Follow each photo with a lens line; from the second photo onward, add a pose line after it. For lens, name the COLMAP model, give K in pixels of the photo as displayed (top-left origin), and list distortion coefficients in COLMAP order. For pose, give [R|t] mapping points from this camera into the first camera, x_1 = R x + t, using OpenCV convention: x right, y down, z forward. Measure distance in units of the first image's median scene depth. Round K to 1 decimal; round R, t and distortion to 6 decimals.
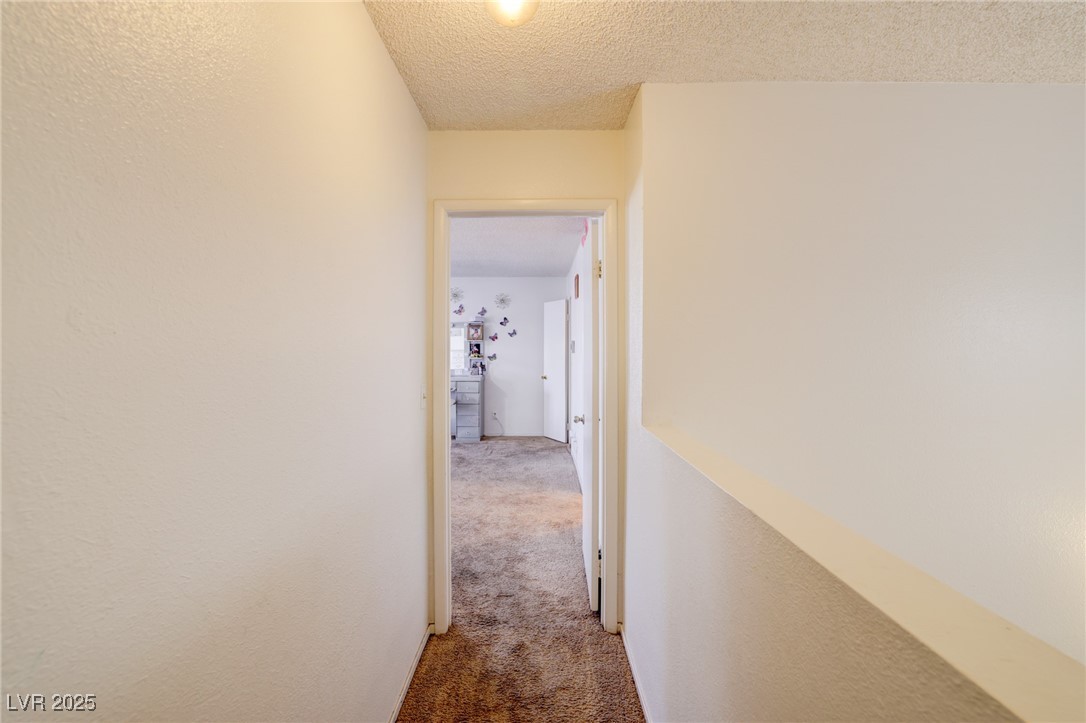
lens RADIAL K [[487.2, 0, 542.9], [0, 487.2, 344.0], [0, 0, 1]] dist [-0.005895, 0.000265]
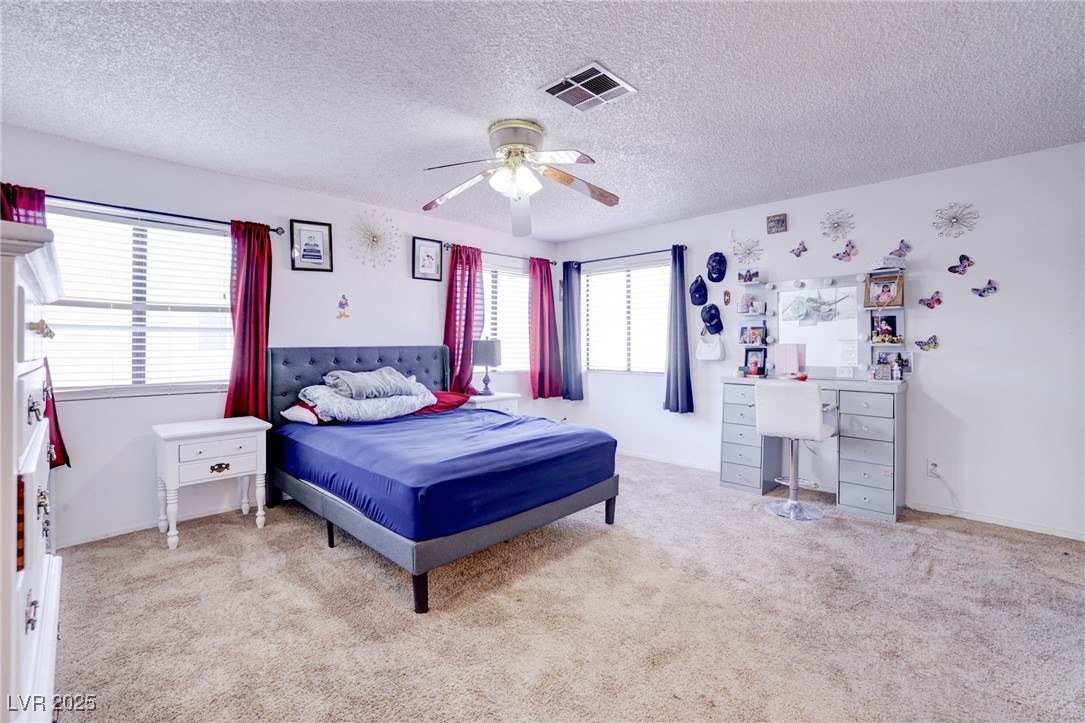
lens RADIAL K [[486.8, 0, 542.4], [0, 486.8, 344.0], [0, 0, 1]] dist [-0.005895, 0.000265]
pose [[0.726432, -0.003461, -0.687230, -0.052963], [0.002036, 0.999994, -0.002884, 0.028717], [0.687236, 0.000696, 0.726434, 0.410343]]
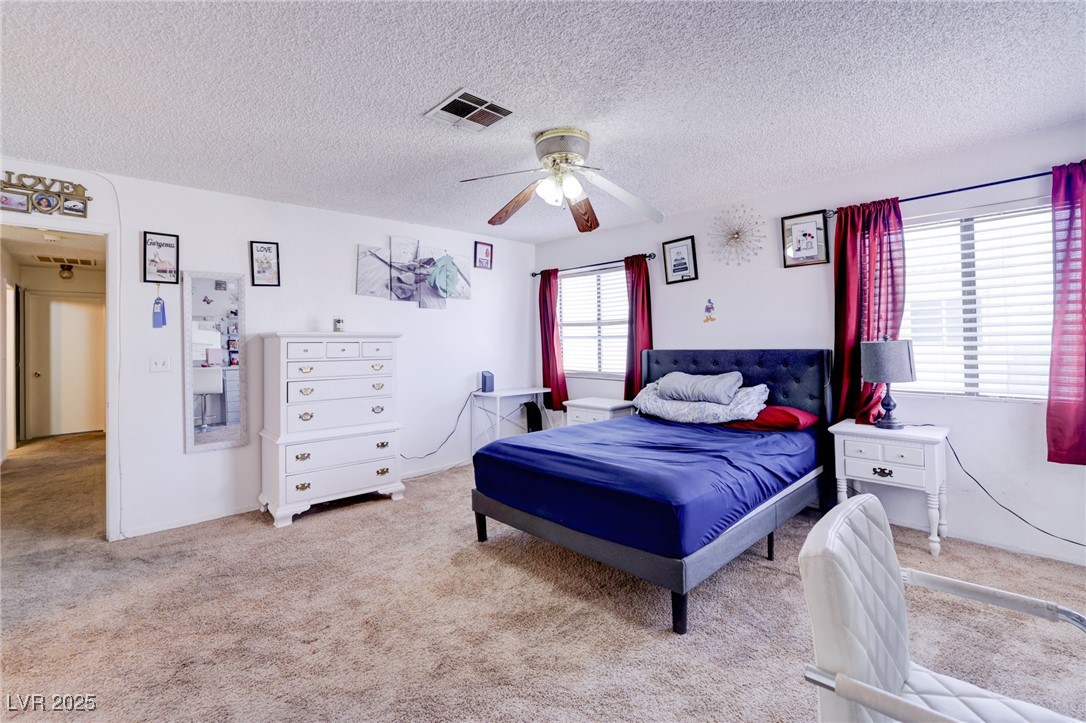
lens RADIAL K [[487.2, 0, 542.9], [0, 487.2, 344.0], [0, 0, 1]] dist [-0.005895, 0.000265]
pose [[-0.710665, -0.001935, -0.703528, -0.056903], [0.001268, 0.999991, -0.004030, 0.025267], [0.703529, -0.003756, -0.710657, 0.942019]]
